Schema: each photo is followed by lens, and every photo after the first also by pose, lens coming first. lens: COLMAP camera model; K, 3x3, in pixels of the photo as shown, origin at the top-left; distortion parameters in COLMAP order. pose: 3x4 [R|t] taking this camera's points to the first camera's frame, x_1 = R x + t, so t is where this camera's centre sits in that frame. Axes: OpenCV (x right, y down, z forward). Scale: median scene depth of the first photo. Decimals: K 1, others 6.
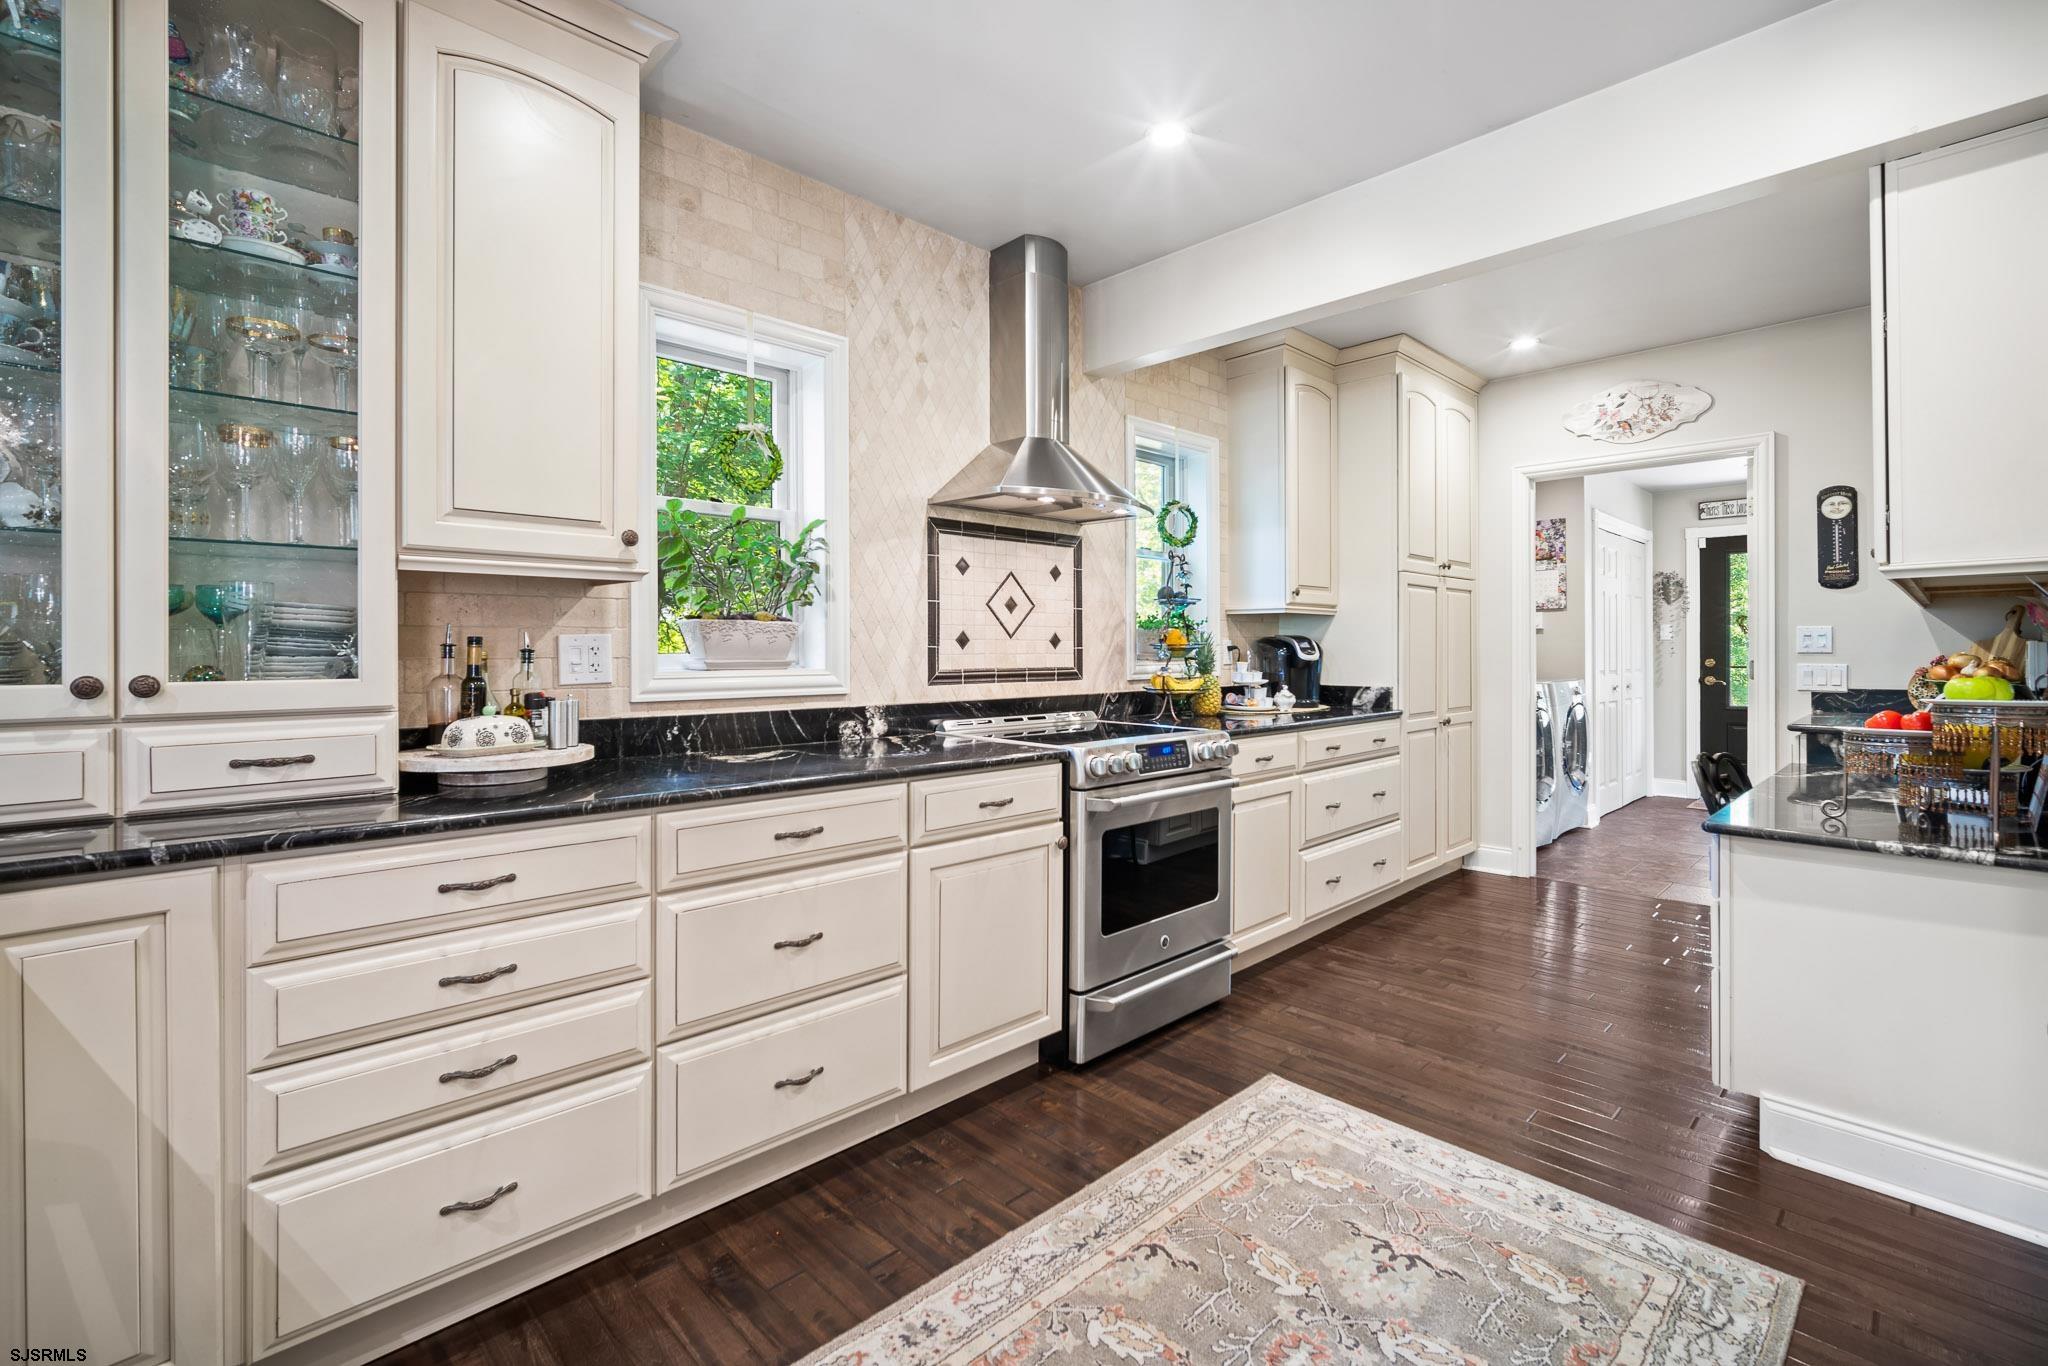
lens RADIAL K [[905.1, 0, 1029.9], [0, 905.1, 646.8], [0, 0, 1]] dist [-0.010958, 0.002692]
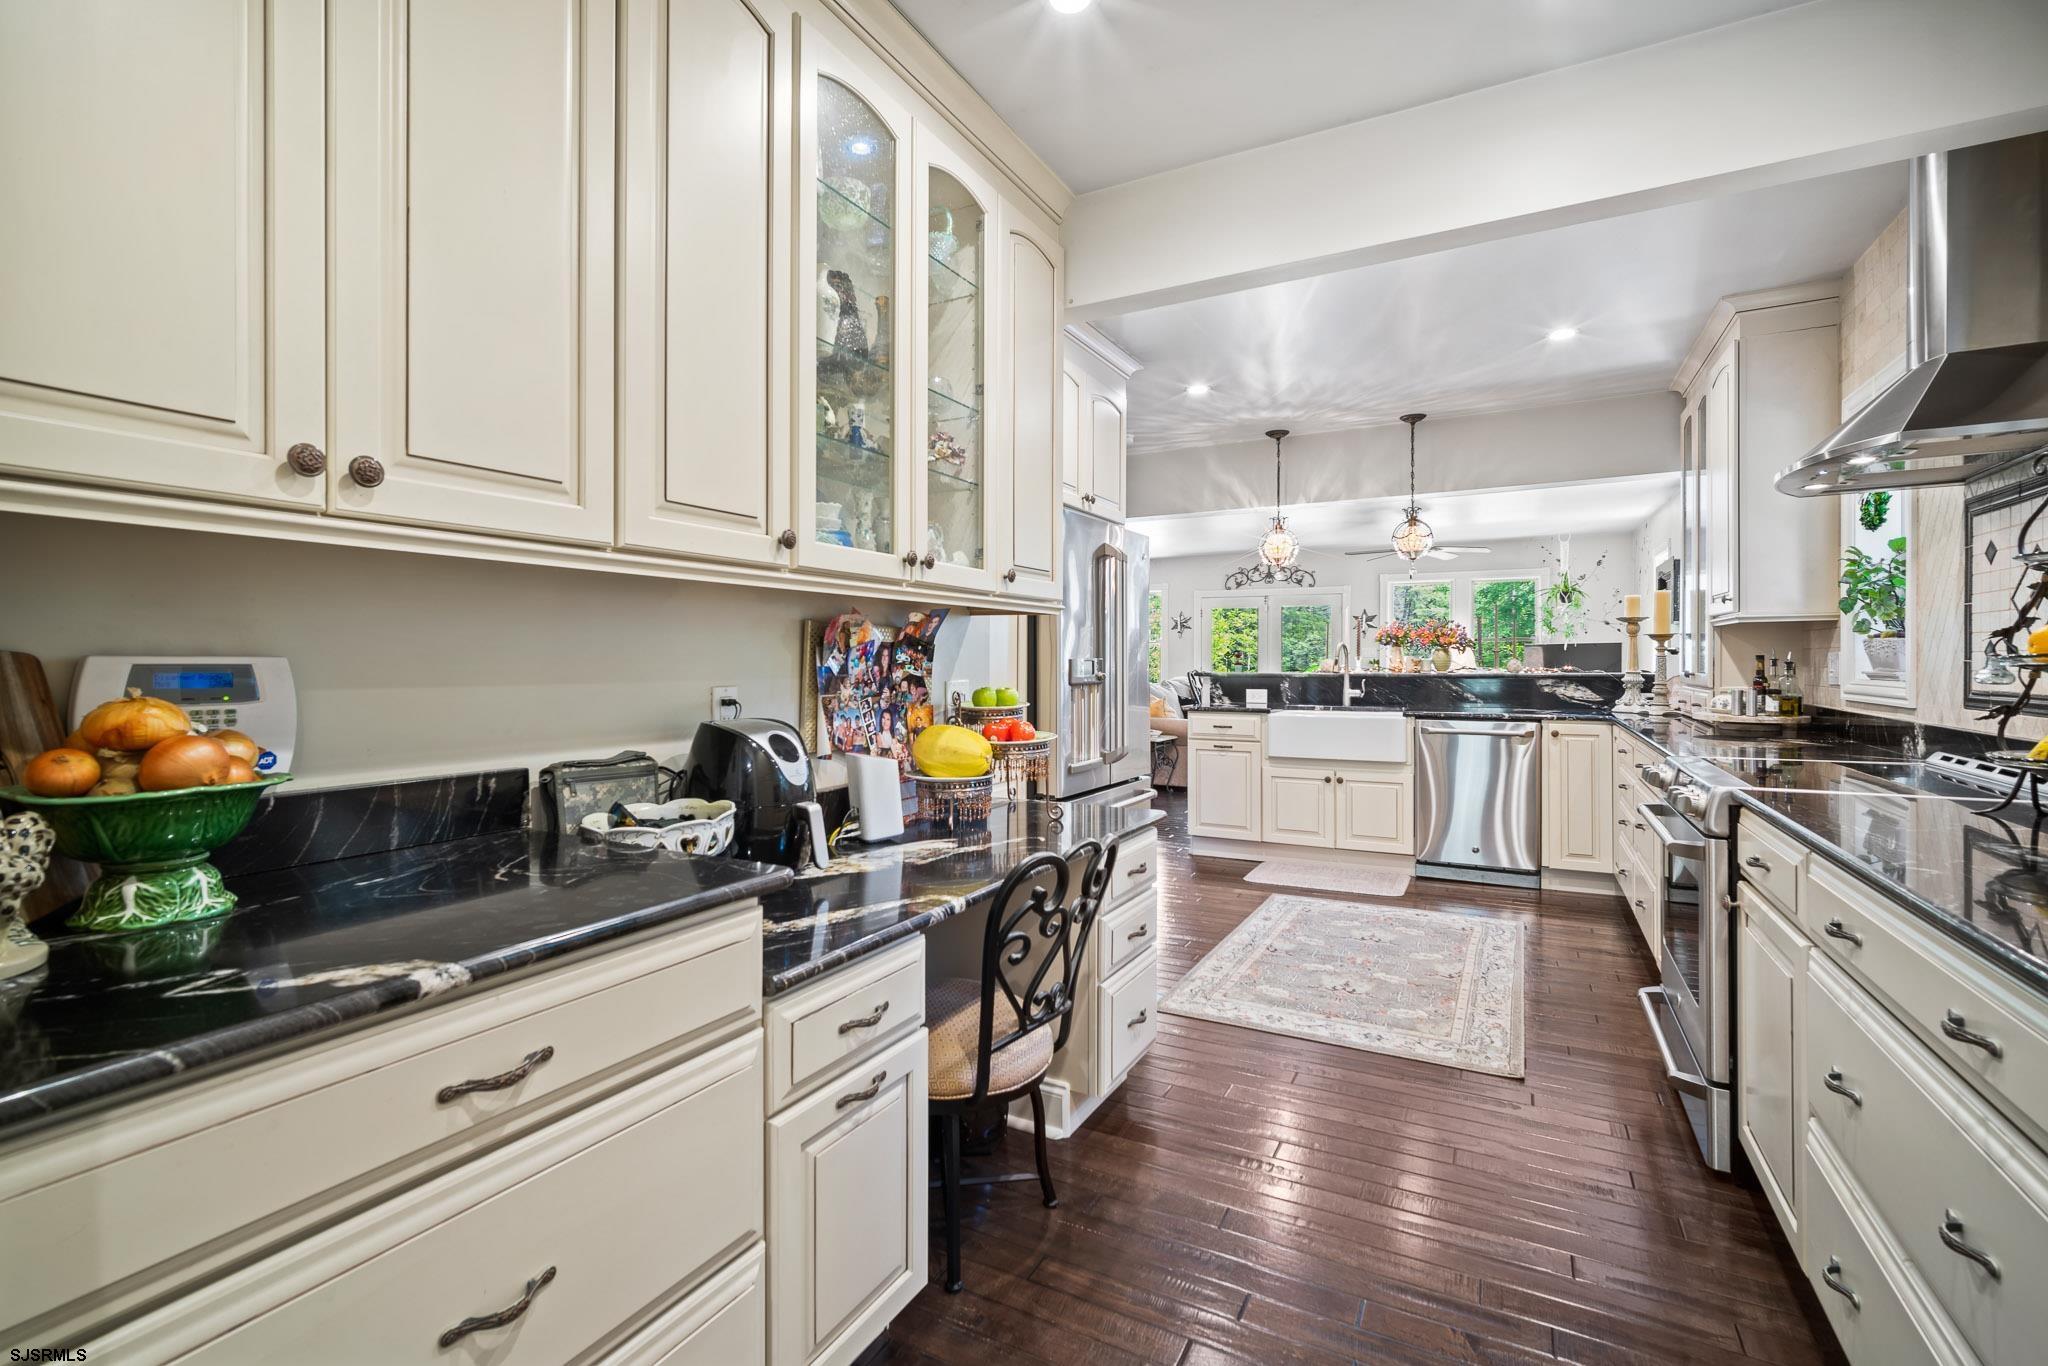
lens RADIAL K [[905.1, 0, 1025.4], [0, 905.1, 661.2], [0, 0, 1]] dist [-0.010958, 0.002692]
pose [[-0.952843, 0.003554, -0.303443, 1.071357], [0.003542, 0.999994, 0.000589, -0.003922], [0.303444, -0.000514, -0.952849, 1.731522]]
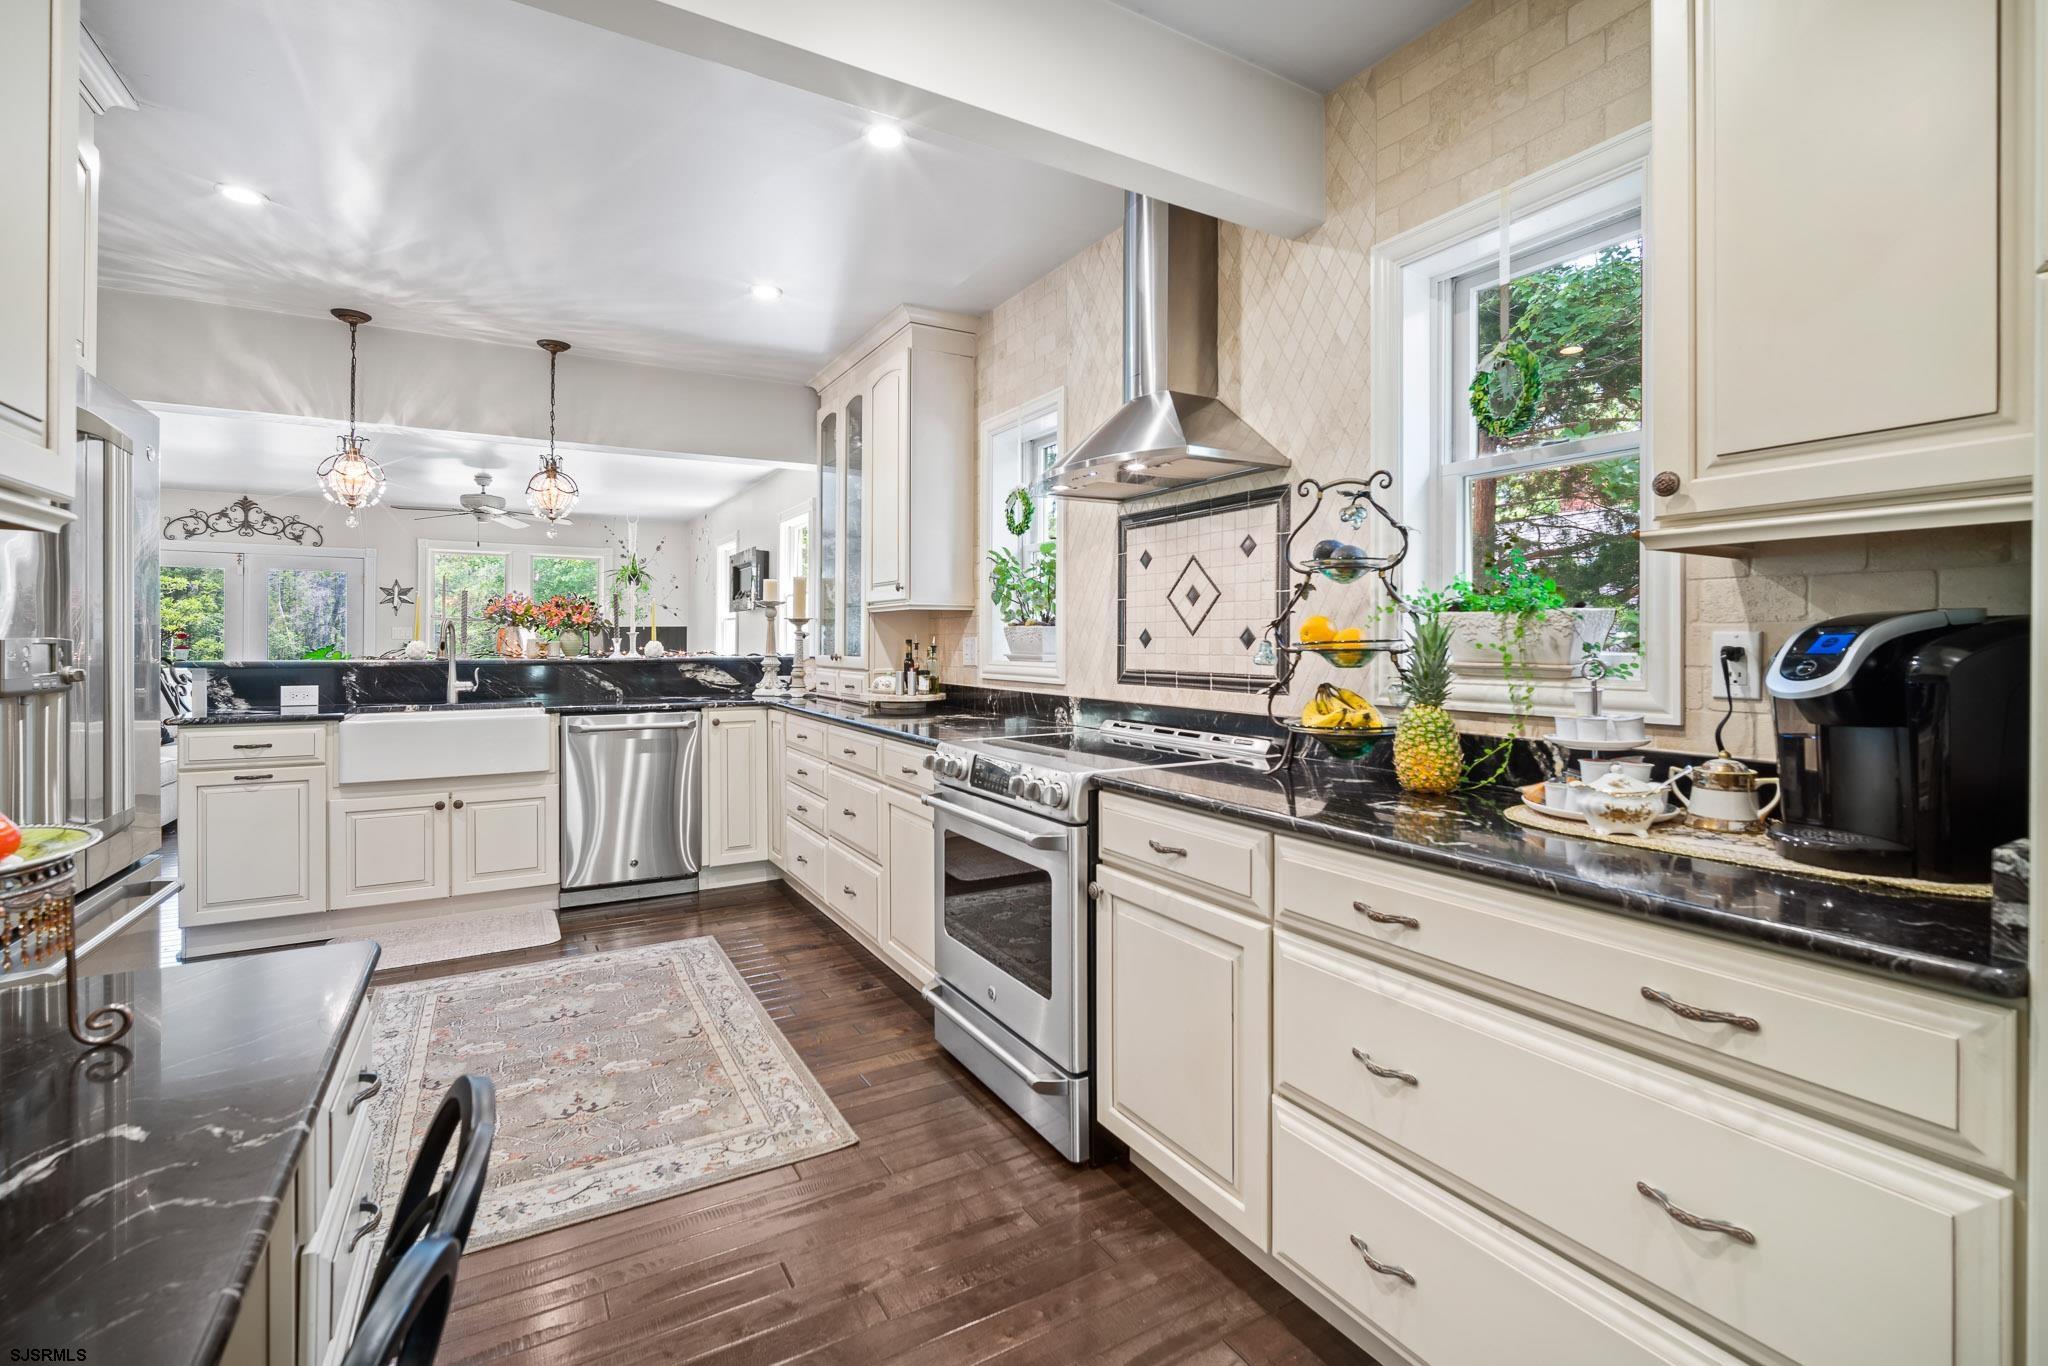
lens RADIAL K [[905.1, 0, 1020.5], [0, 905.1, 643.7], [0, 0, 1]] dist [-0.010958, 0.002692]
pose [[-0.238722, 0.002339, -0.971085, 1.025041], [-0.000069, 0.999997, 0.002426, -0.005142], [0.971088, 0.000646, -0.238721, 1.300720]]
